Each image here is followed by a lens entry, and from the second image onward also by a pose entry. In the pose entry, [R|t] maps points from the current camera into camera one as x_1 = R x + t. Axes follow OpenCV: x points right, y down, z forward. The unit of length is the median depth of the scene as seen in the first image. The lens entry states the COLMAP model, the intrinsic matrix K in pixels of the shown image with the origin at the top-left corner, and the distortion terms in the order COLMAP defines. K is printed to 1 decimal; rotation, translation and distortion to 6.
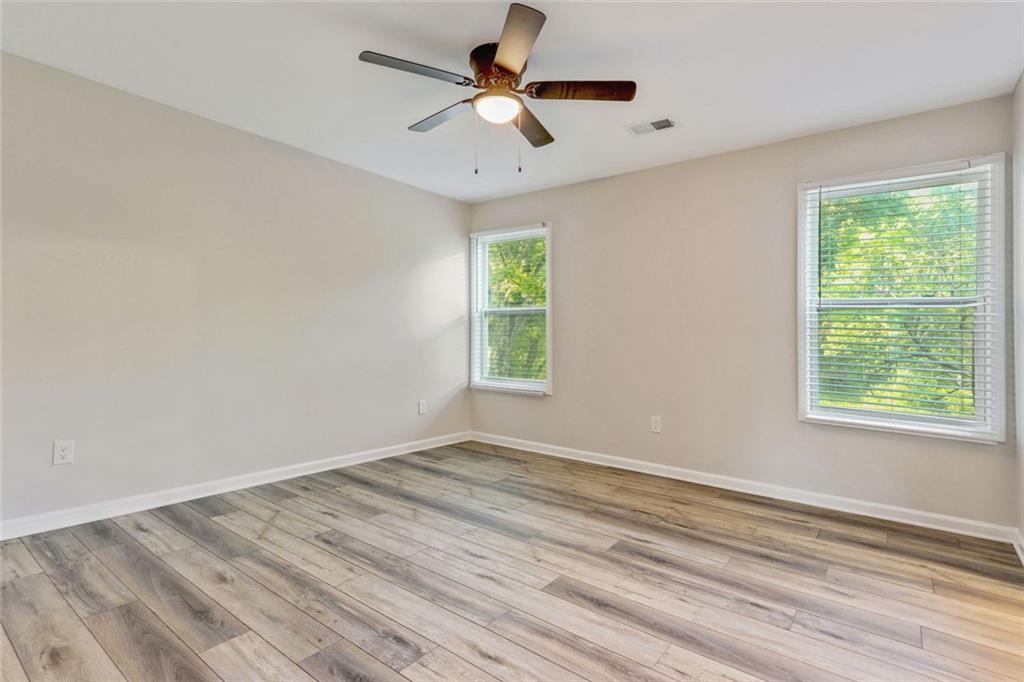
lens RADIAL K [[464.3, 0, 512.1], [0, 464.3, 334.9], [0, 0, 1]] dist [0.002012, 0.000823]
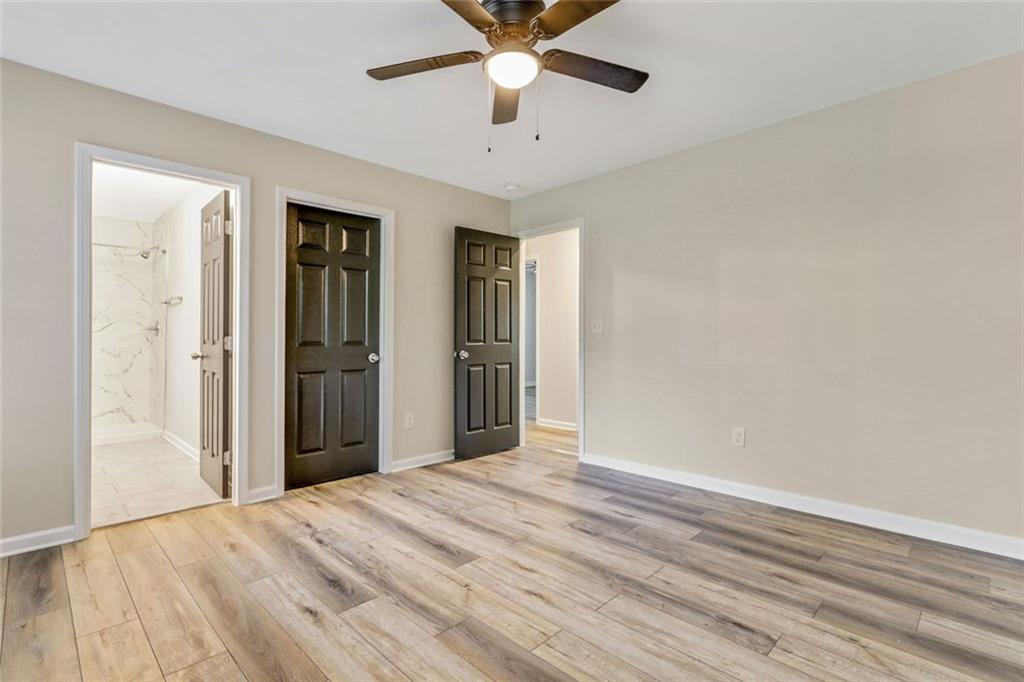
lens RADIAL K [[464.3, 0, 512.1], [0, 464.3, 334.9], [0, 0, 1]] dist [0.002012, 0.000823]
pose [[-0.990287, -0.016023, 0.138109, -0.155093], [-0.016652, 0.999856, -0.003404, 0.001454], [-0.138034, -0.005670, -0.990411, 2.005653]]
